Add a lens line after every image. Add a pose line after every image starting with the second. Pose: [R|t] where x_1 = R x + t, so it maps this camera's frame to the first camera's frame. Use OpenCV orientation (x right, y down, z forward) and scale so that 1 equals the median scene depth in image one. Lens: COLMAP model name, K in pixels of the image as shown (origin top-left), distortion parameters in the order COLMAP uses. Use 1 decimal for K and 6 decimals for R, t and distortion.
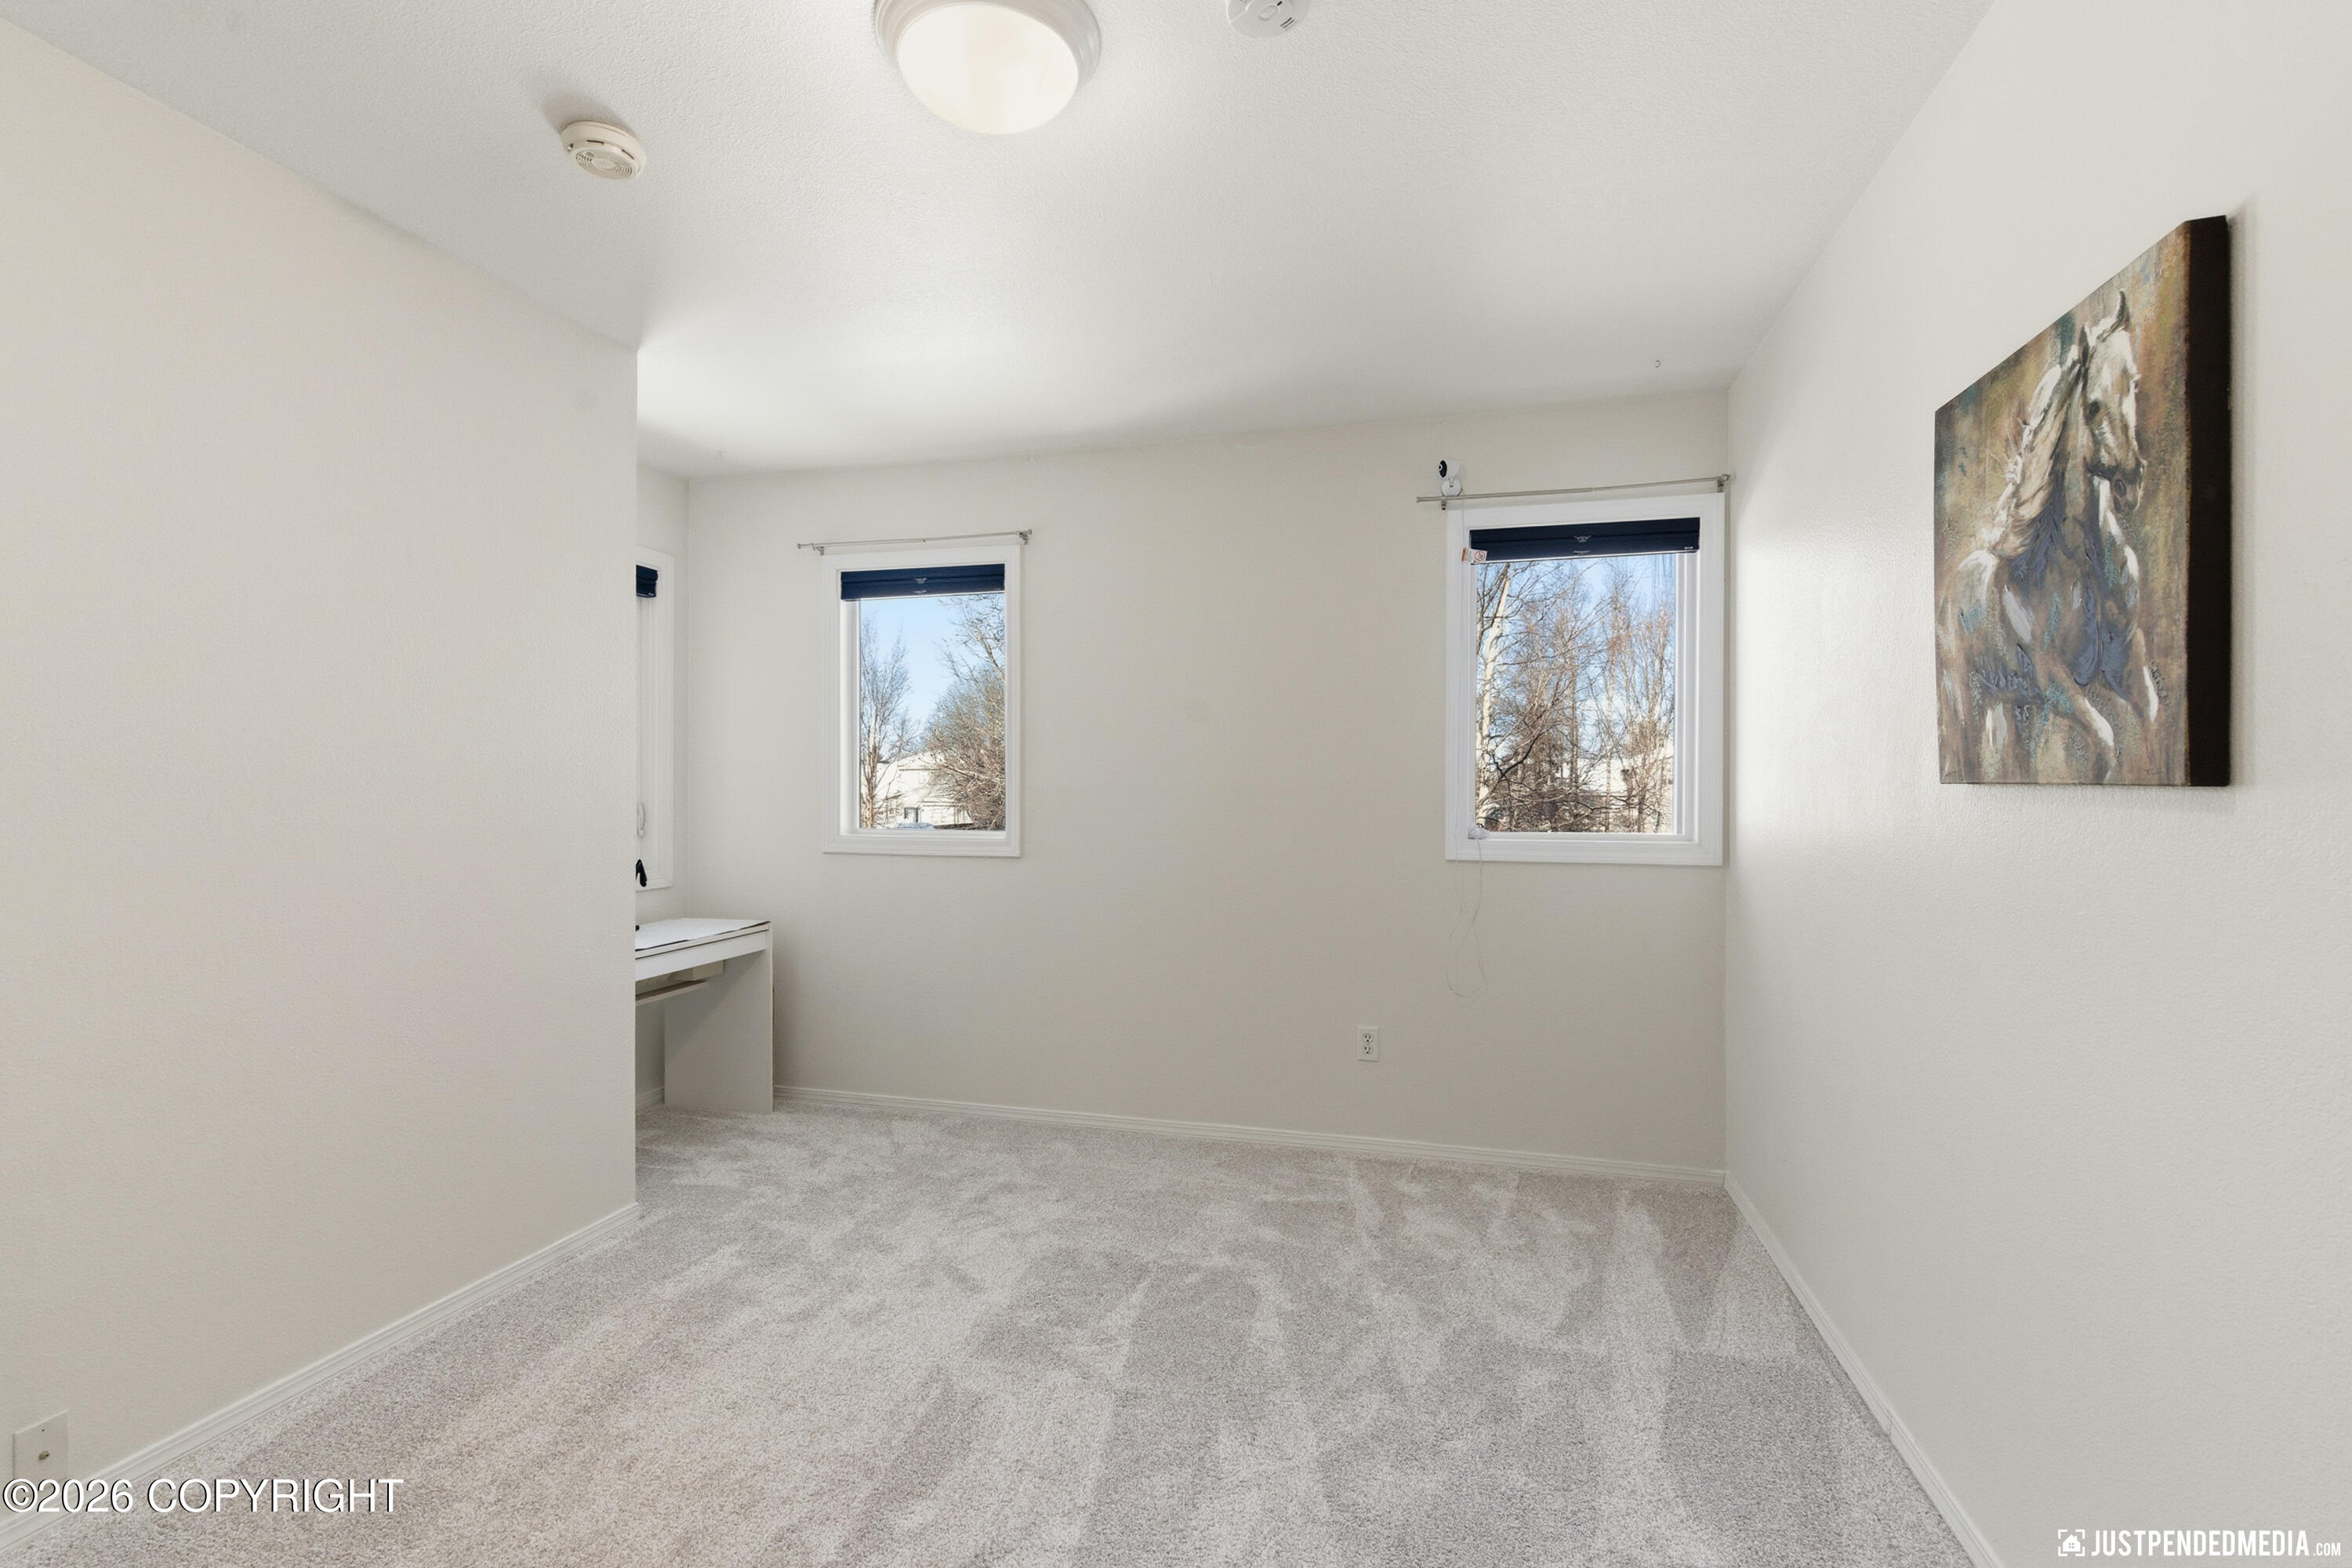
lens RADIAL K [[1063.4, 0, 1185.9], [0, 1063.4, 765.1], [0, 0, 1]] dist [0.010468, -0.003170]
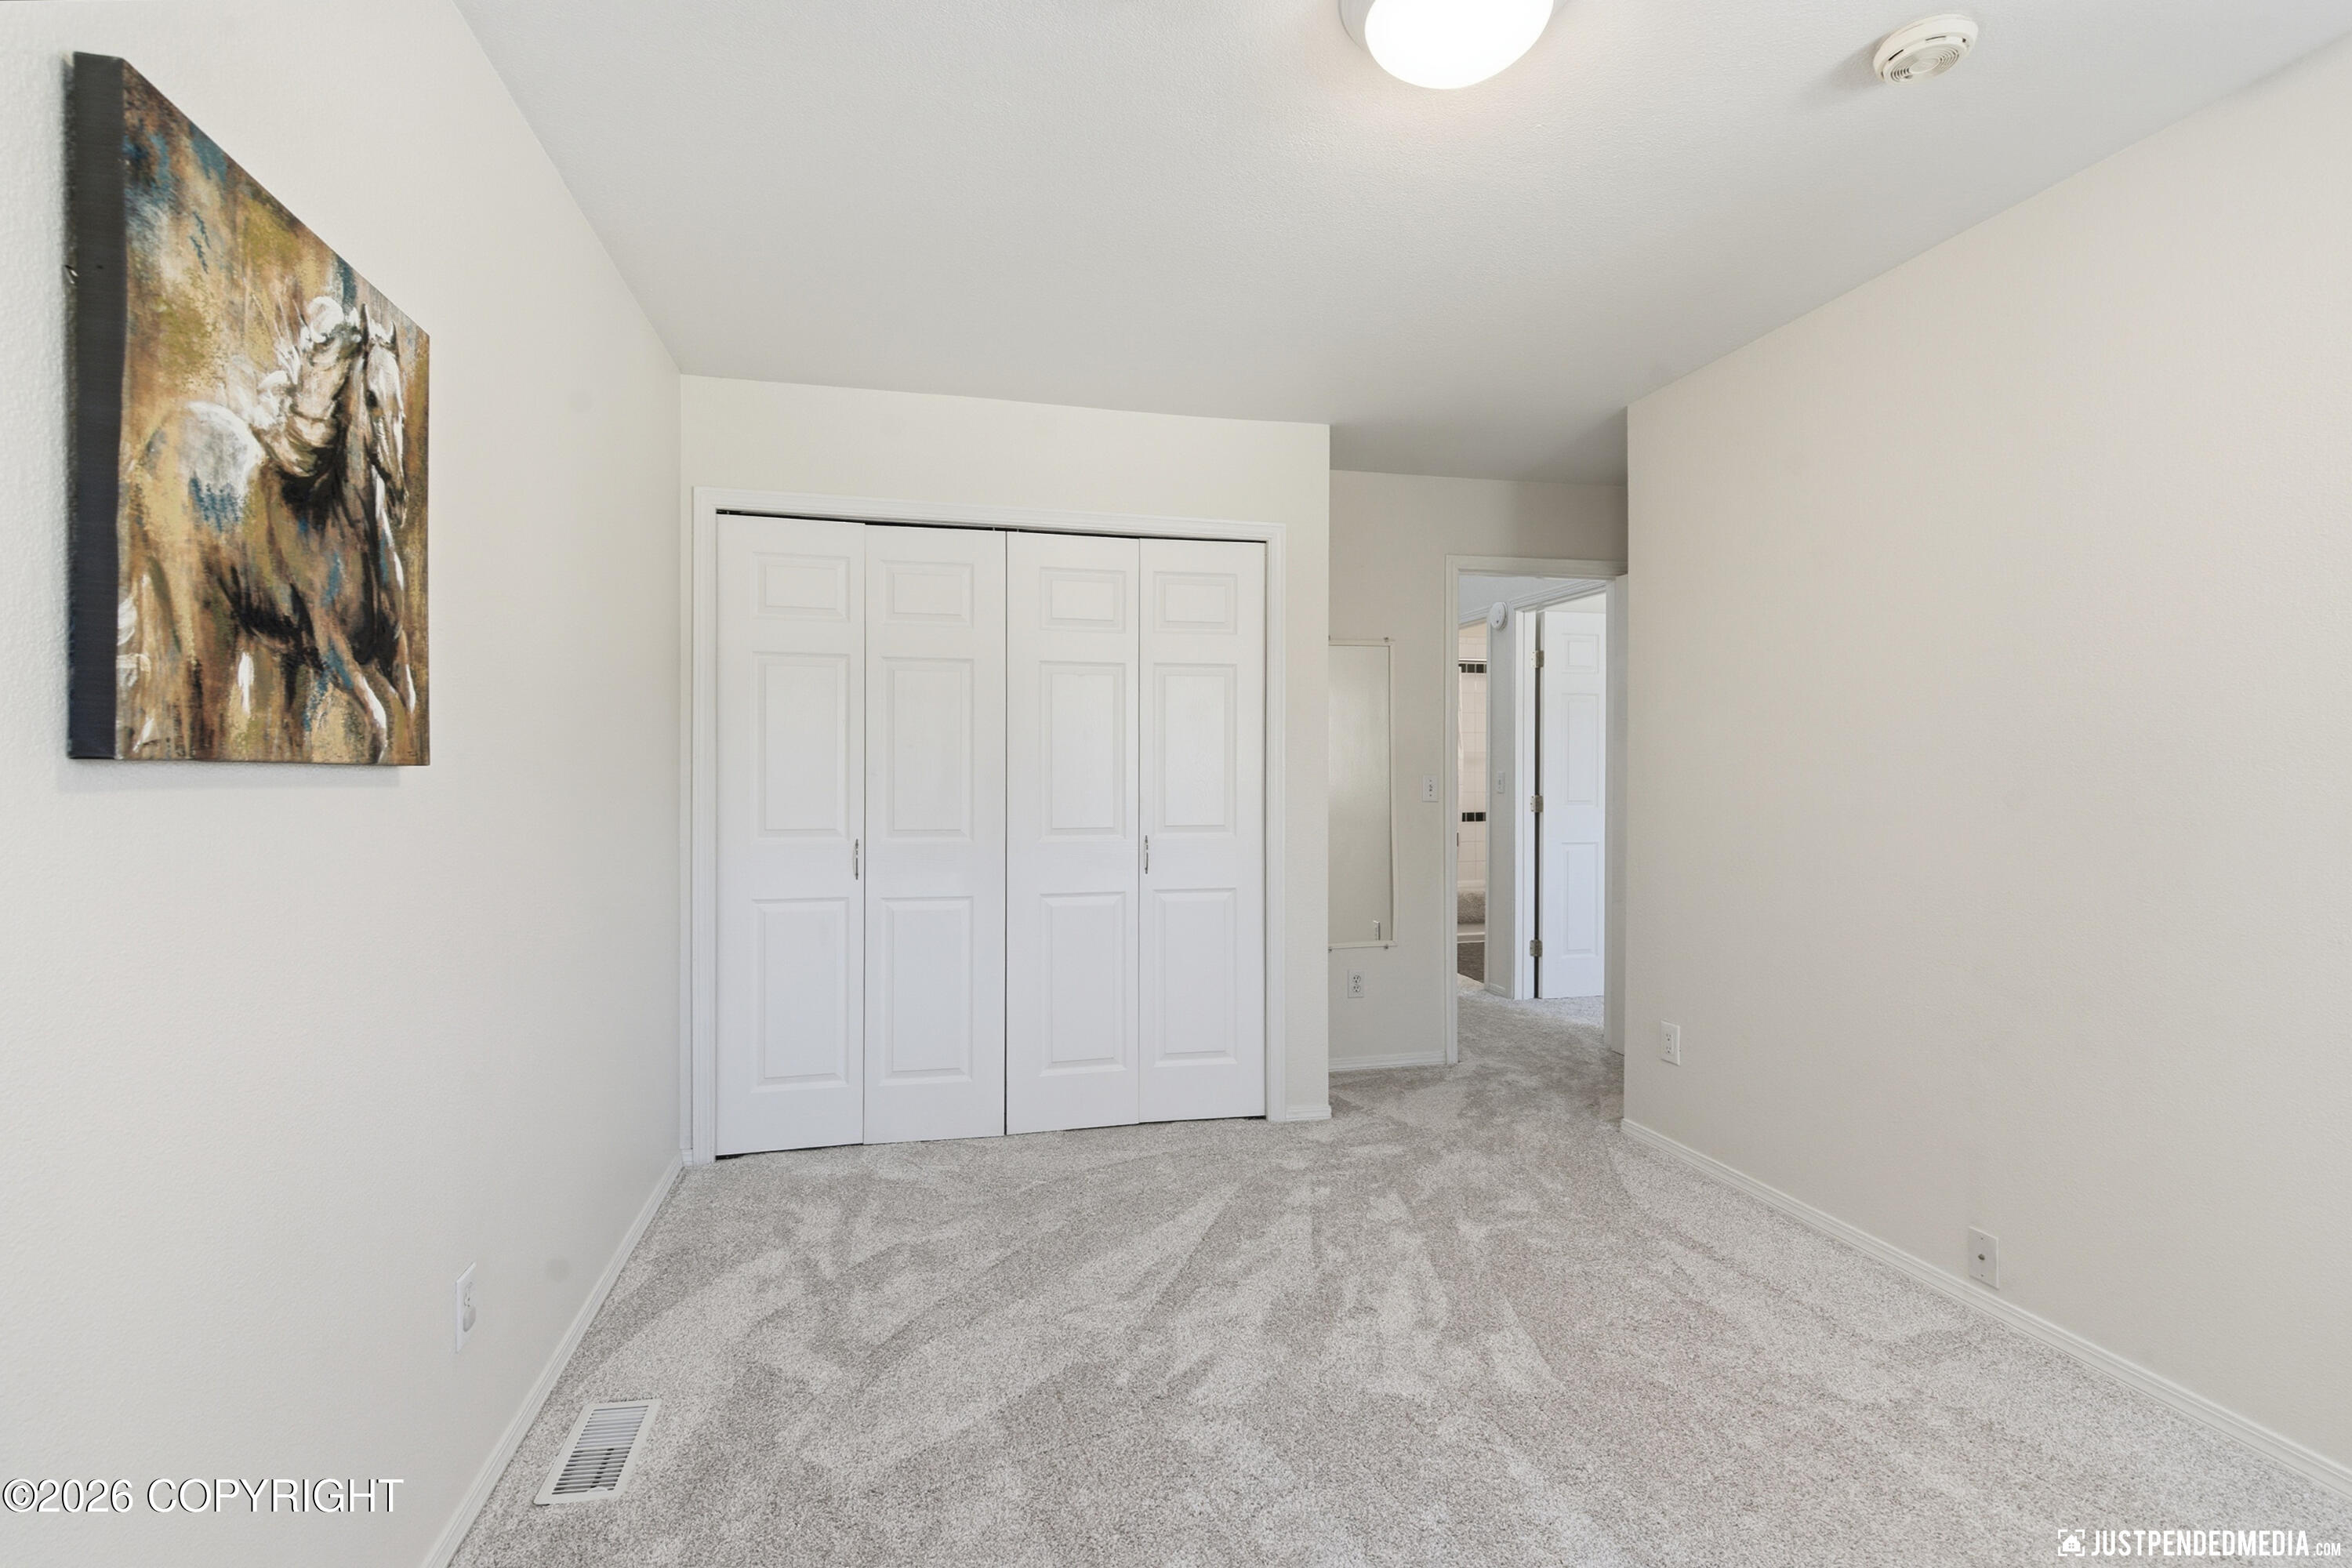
lens RADIAL K [[1063.4, 0, 1192.2], [0, 1063.4, 788.7], [0, 0, 1]] dist [0.010468, -0.003170]
pose [[-0.875915, -0.002734, -0.482457, 0.642767], [-0.001539, 0.999995, -0.002874, 0.043343], [0.482462, -0.001775, -0.875915, 2.245225]]
